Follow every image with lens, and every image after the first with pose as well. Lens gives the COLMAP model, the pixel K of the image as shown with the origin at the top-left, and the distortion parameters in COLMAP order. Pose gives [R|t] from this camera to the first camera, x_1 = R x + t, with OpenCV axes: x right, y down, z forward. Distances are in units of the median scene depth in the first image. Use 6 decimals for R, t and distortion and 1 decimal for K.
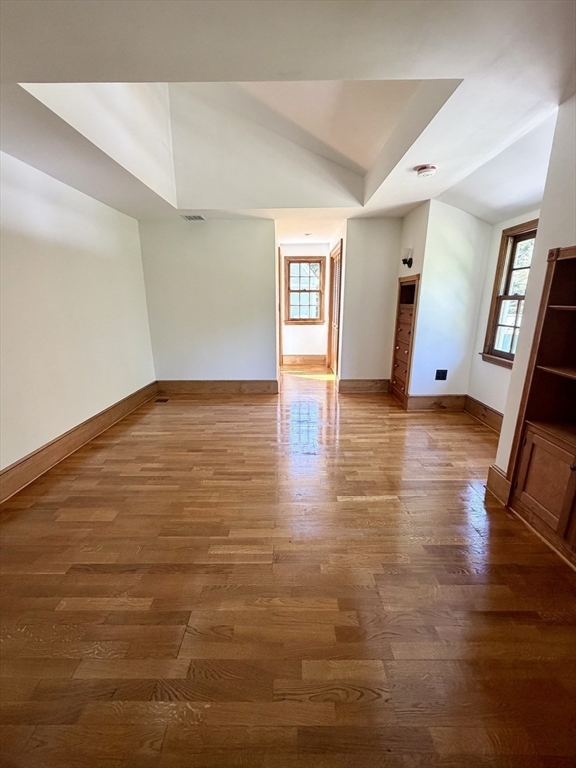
lens RADIAL K [[310.8, 0, 285.1], [0, 310.8, 383.6], [0, 0, 1]] dist [-0.000004, -0.000182]
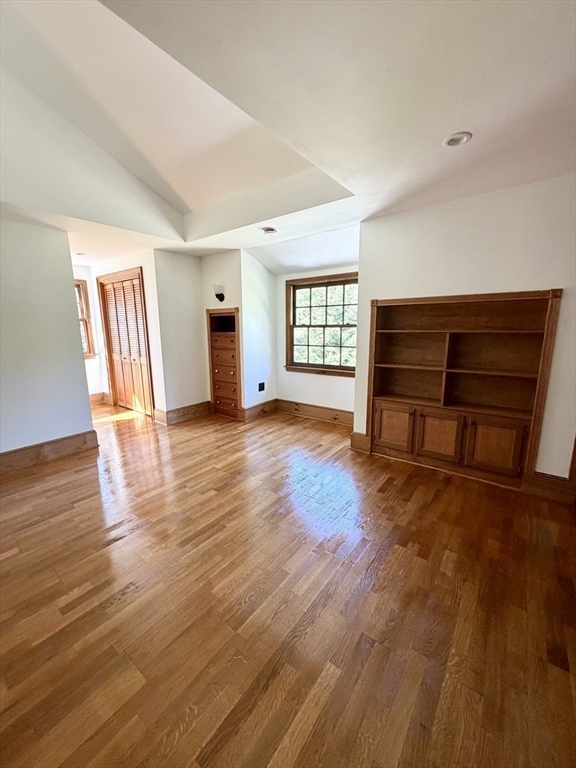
lens RADIAL K [[310.8, 0, 269.5], [0, 310.8, 385.3], [0, 0, 1]] dist [-0.000004, -0.000182]
pose [[0.608915, -0.152444, 0.778450, -0.491773], [0.216354, 0.976069, 0.021908, -0.059326], [-0.763160, 0.155080, 0.627325, 0.203031]]
